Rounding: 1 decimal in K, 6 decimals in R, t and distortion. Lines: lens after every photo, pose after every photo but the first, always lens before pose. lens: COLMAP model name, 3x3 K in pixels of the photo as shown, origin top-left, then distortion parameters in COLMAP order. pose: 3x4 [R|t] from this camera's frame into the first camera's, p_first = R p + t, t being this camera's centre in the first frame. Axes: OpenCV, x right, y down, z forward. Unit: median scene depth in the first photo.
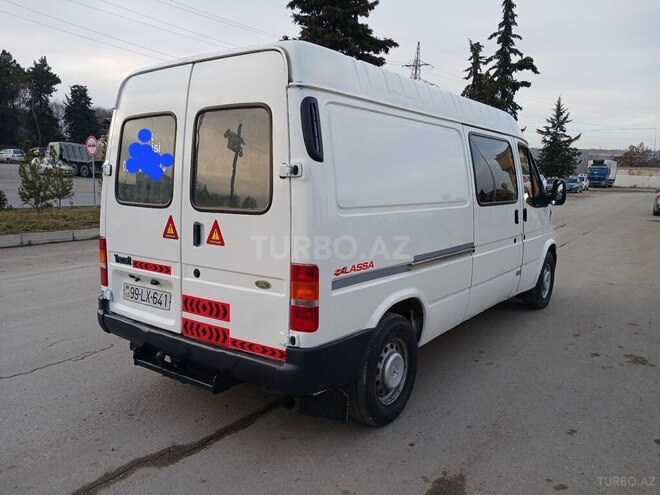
lens RADIAL K [[528.5, 0, 323.8], [0, 528.5, 246.3], [0, 0, 1]] dist [0.014087, -0.002985]
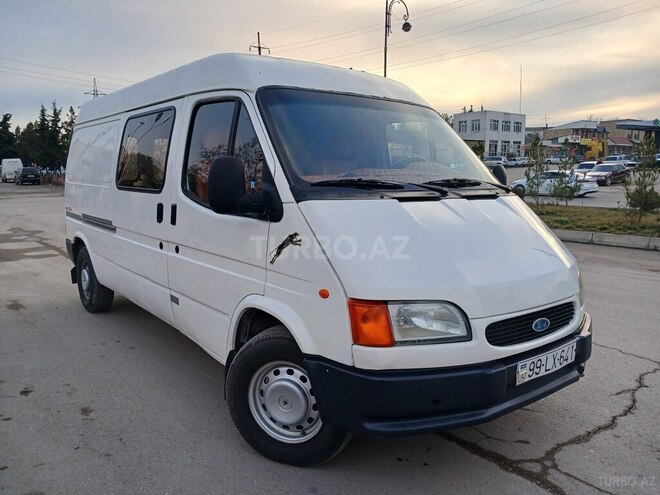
lens RADIAL K [[517.5, 0, 324.2], [0, 517.5, 250.1], [0, 0, 1]] dist [0.038228, -0.047505]
pose [[-0.271294, 0.123619, -0.954525, 1.559163], [-0.137026, 0.976656, 0.165430, -0.244070], [0.952693, 0.175675, -0.248022, 2.220786]]
